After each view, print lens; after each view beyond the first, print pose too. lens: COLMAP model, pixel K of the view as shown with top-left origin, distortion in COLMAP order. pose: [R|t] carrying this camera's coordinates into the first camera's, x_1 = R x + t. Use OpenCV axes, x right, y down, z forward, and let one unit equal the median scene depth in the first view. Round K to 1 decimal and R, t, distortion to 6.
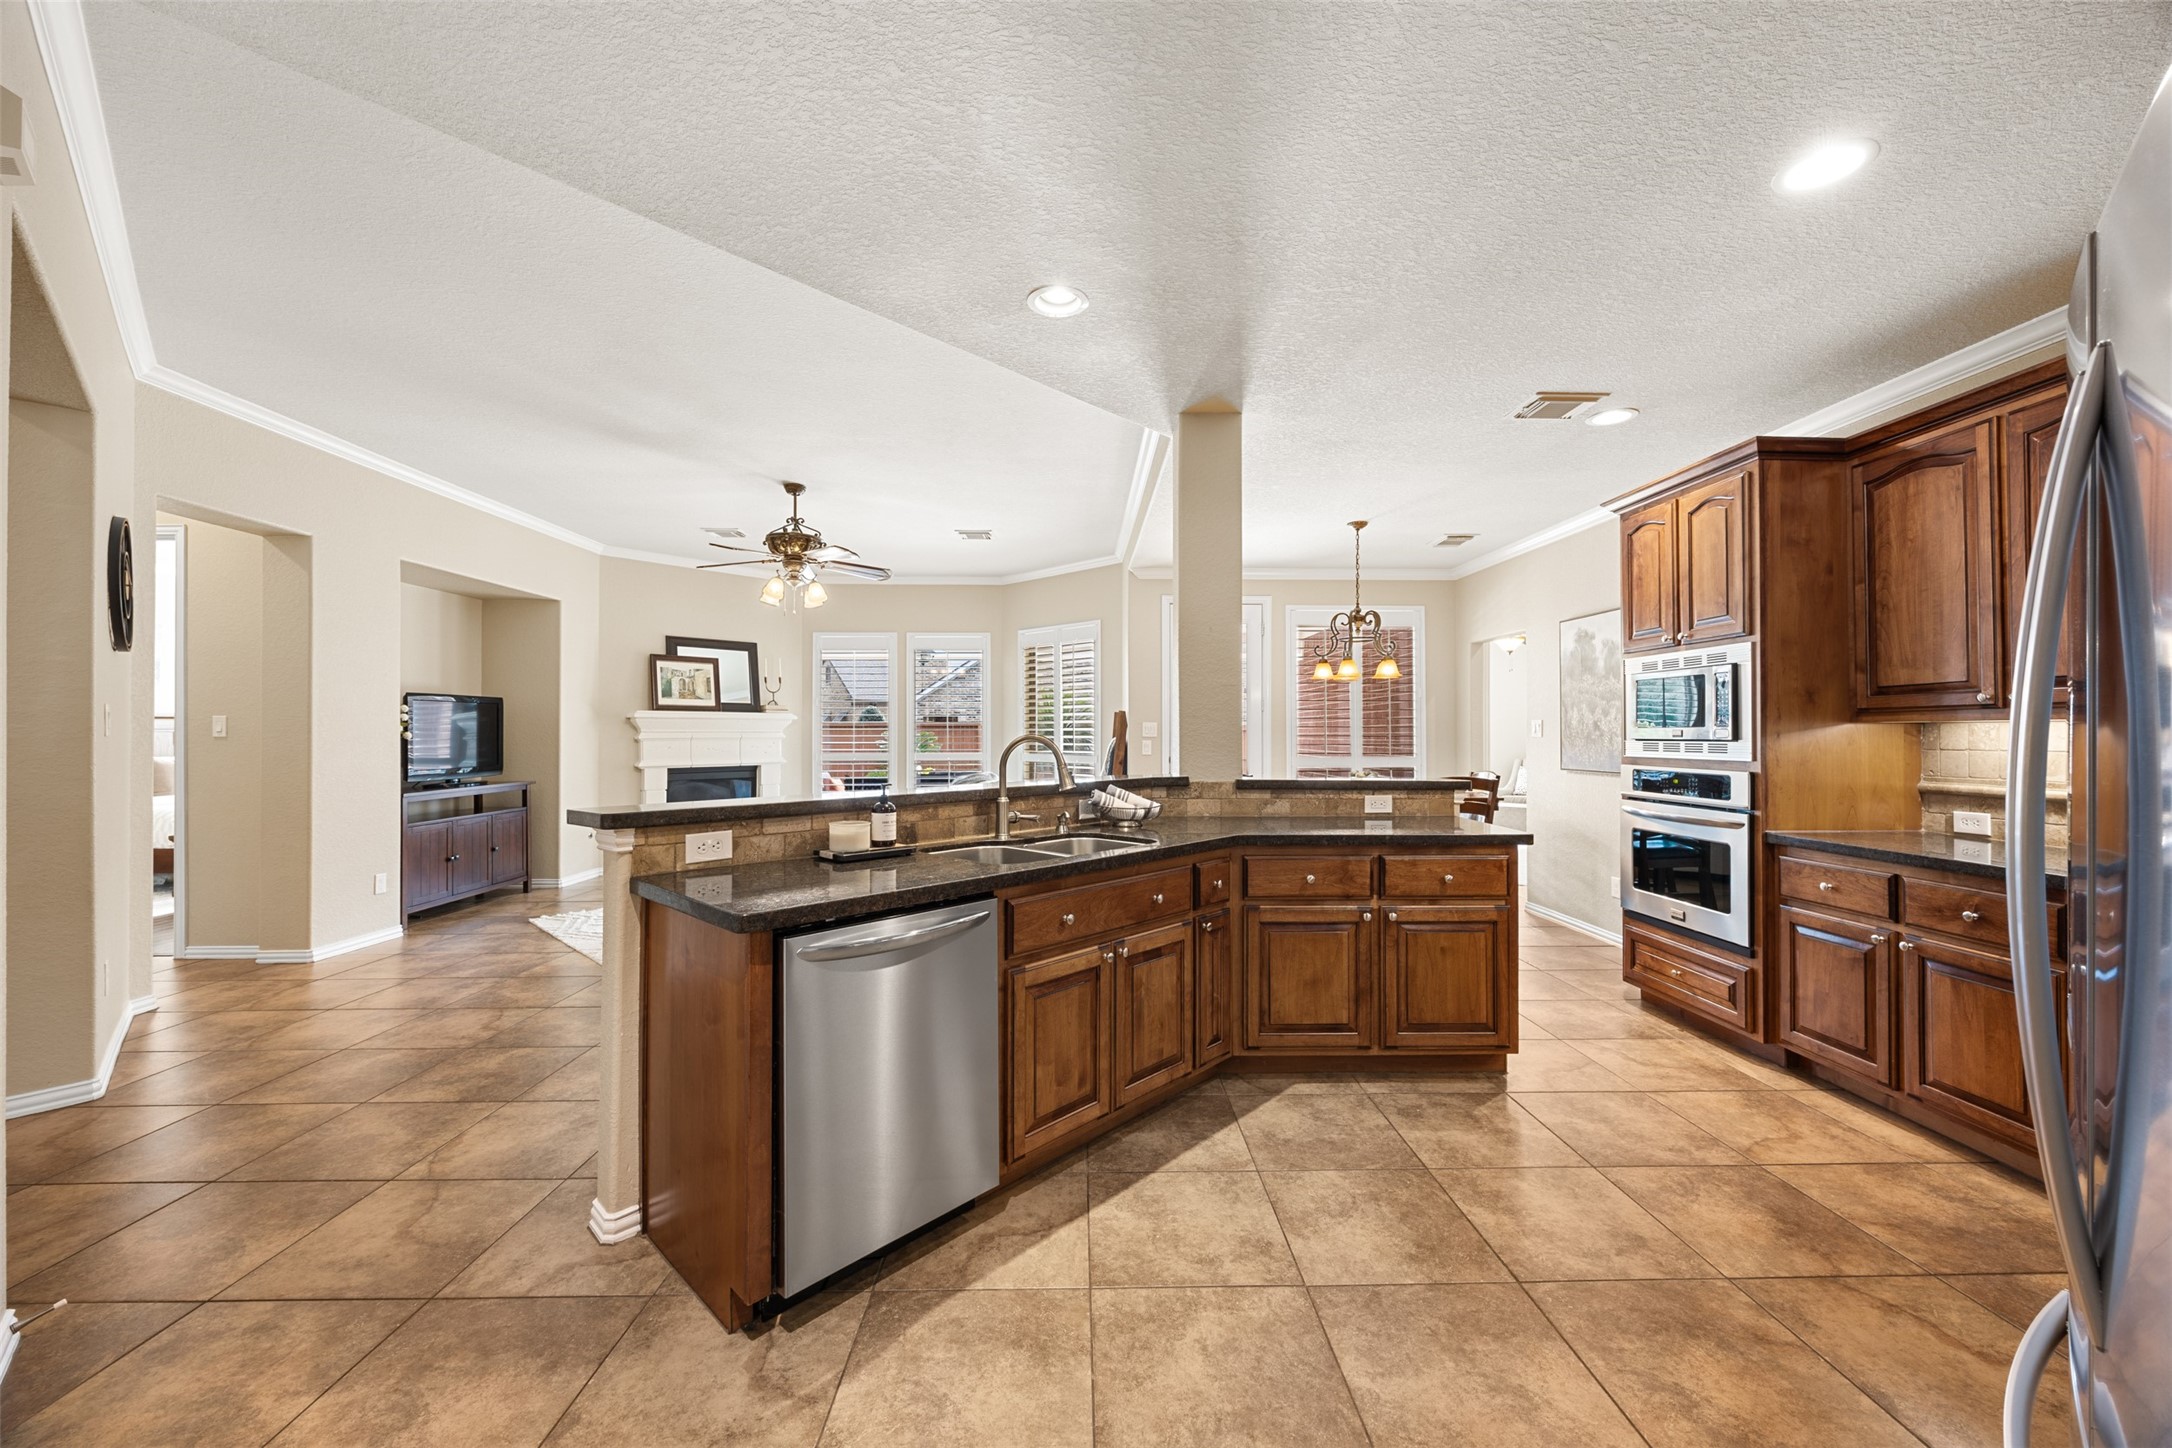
lens RADIAL K [[807.4, 0, 1085.4], [0, 807.4, 731.0], [0, 0, 1]] dist [0.000034, -0.005449]
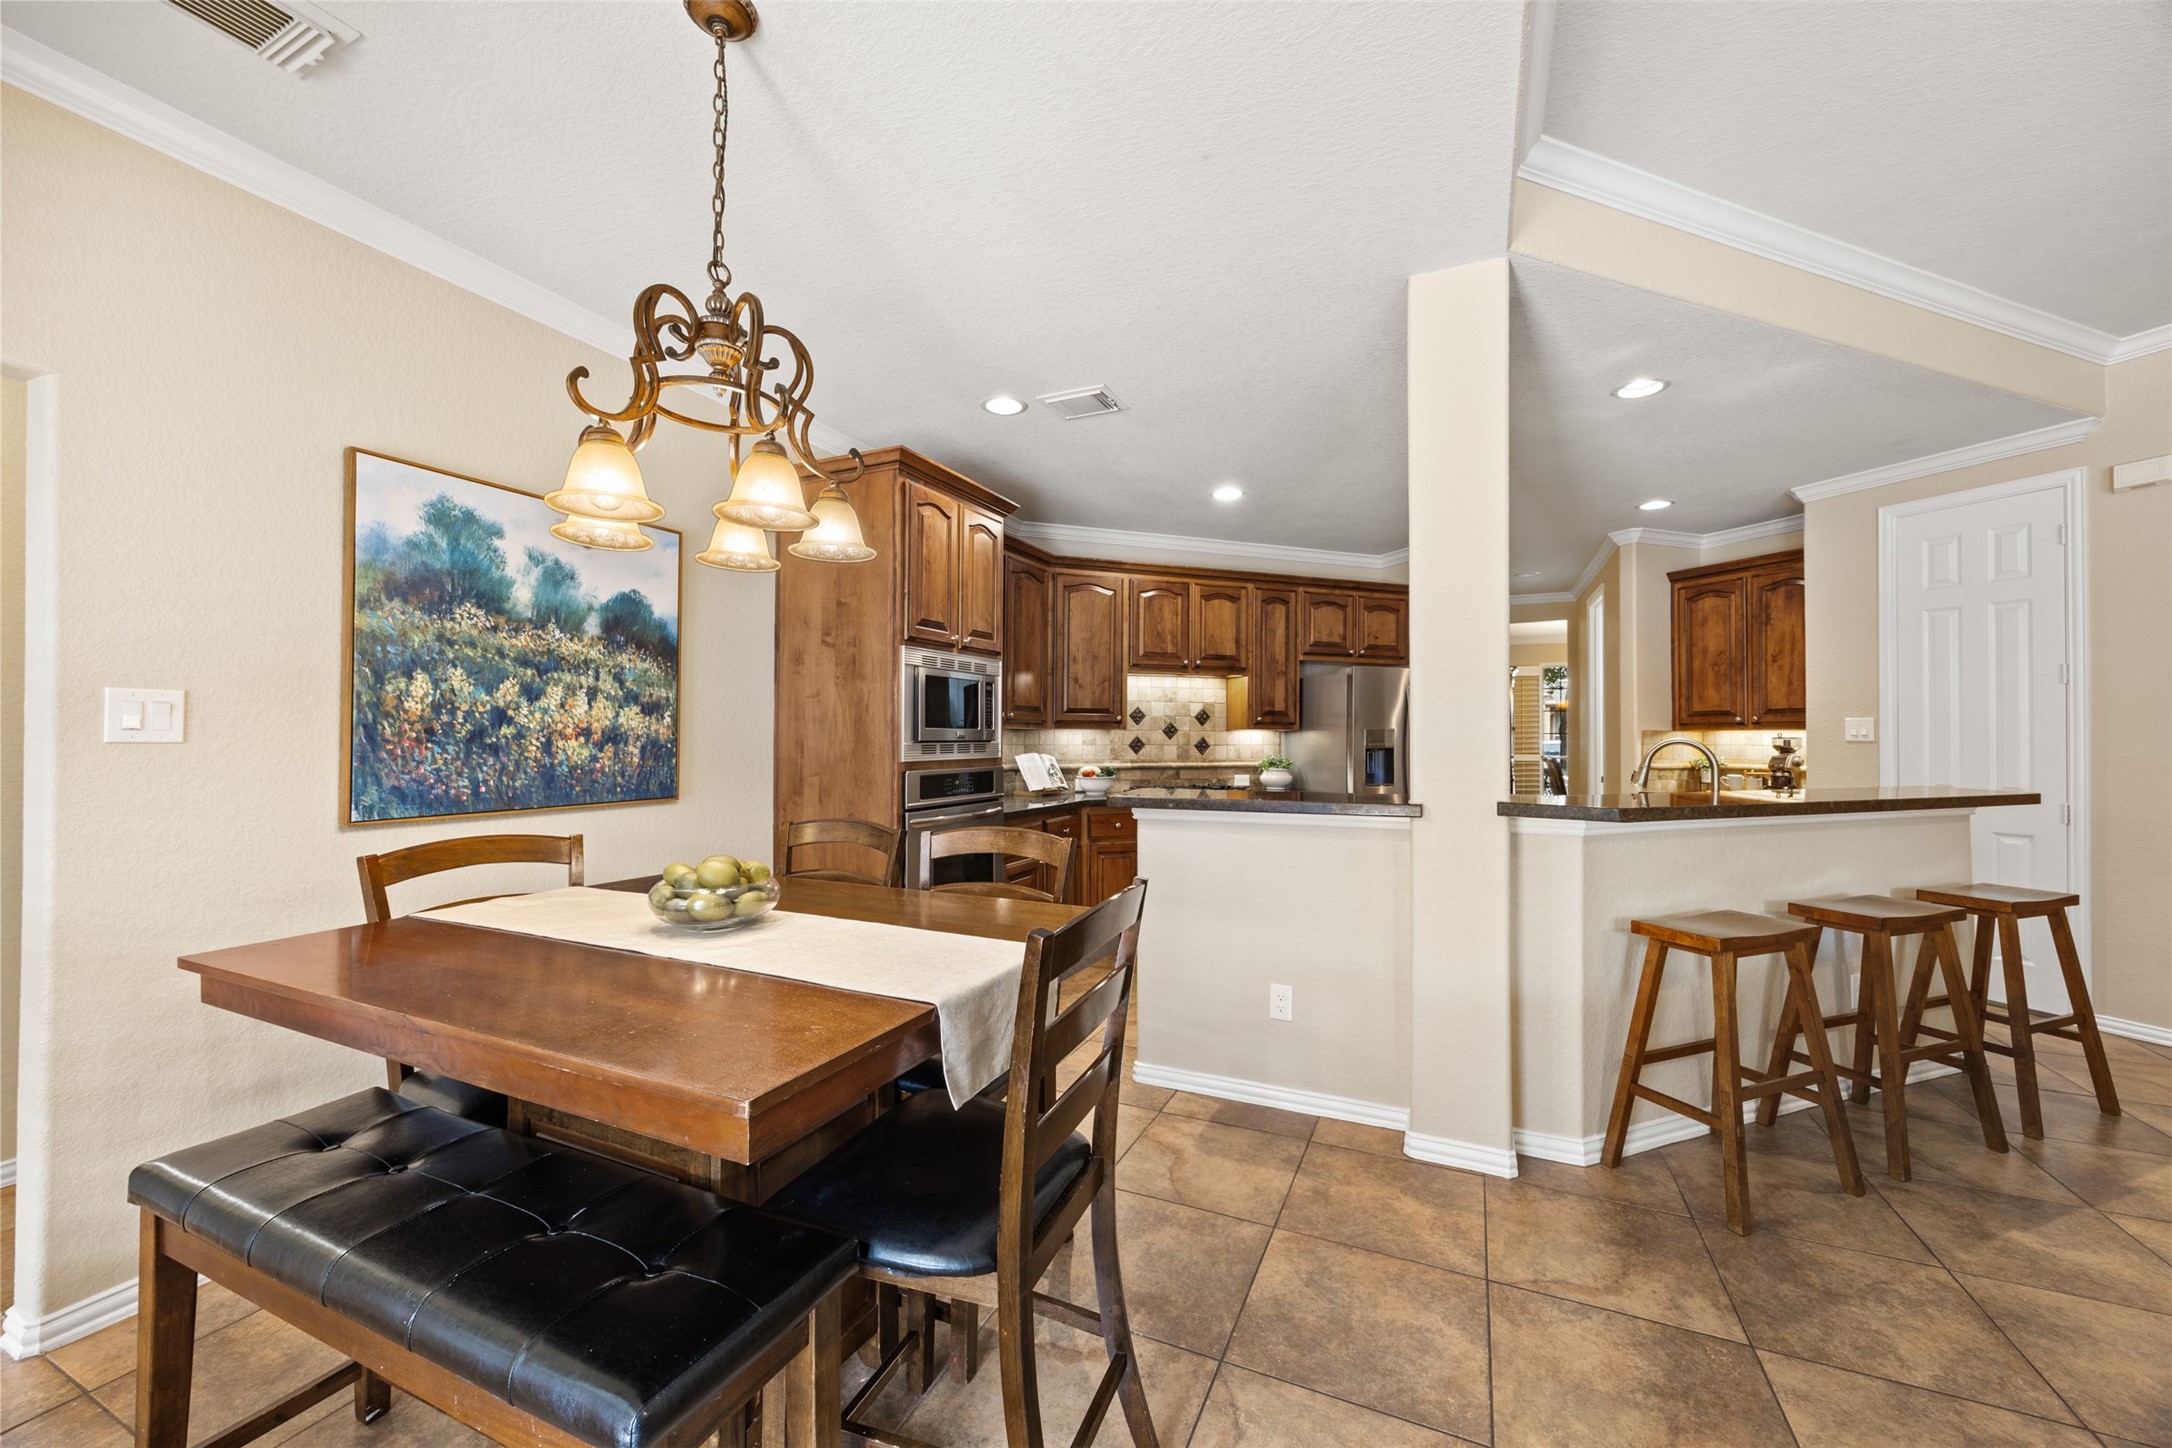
lens RADIAL K [[836.7, 0, 1086.0], [0, 836.7, 724.0], [0, 0, 1]] dist [-0.000485, -0.000093]
pose [[-0.902857, 0.002759, 0.429931, 0.165587], [-0.005505, 0.999823, -0.017977, 0.008870], [-0.429905, -0.018597, -0.902683, 2.236317]]
